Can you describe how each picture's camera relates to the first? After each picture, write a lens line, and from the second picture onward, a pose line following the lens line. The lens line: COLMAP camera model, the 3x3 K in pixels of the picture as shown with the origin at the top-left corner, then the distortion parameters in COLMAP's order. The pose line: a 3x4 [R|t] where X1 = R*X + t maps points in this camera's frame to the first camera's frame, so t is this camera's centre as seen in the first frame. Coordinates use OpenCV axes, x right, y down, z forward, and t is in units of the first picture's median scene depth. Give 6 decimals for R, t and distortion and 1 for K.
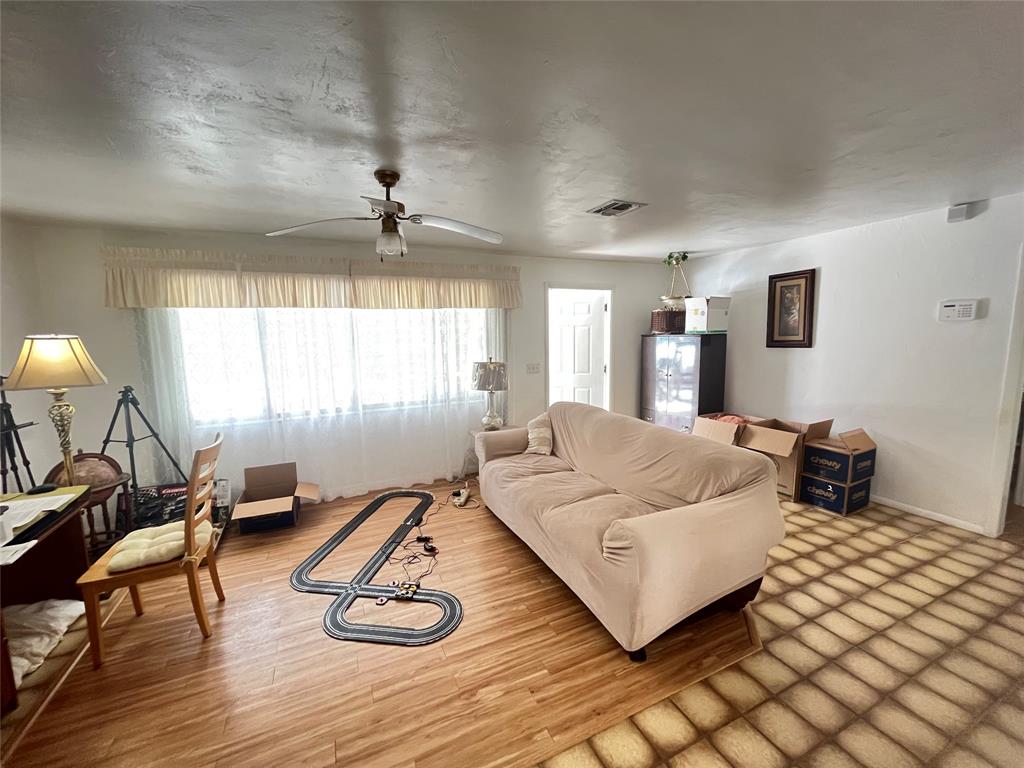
lens RADIAL K [[412.3, 0, 511.2], [0, 412.3, 380.2], [0, 0, 1]] dist [-0.003267, -0.000218]
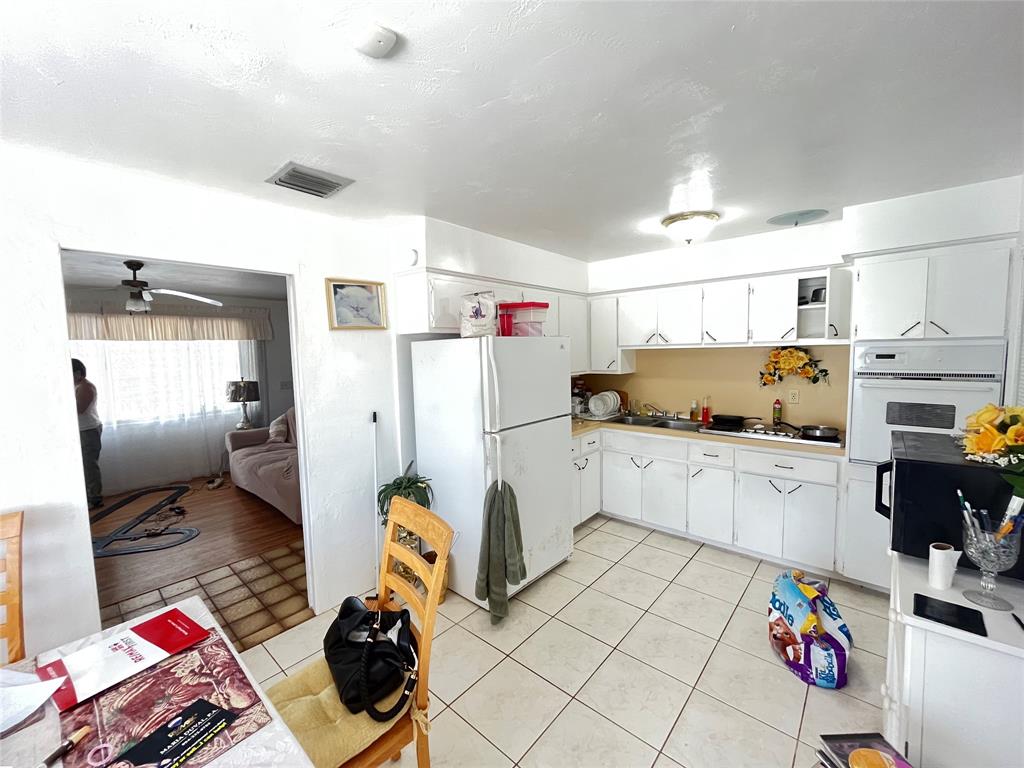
lens RADIAL K [[412.3, 0, 507.8], [0, 412.3, 382.3], [0, 0, 1]] dist [-0.003267, -0.000218]
pose [[0.914263, -0.033982, 0.403693, 0.216015], [0.054538, 0.997729, -0.039527, 0.065782], [-0.401433, 0.058155, 0.914040, -0.599213]]
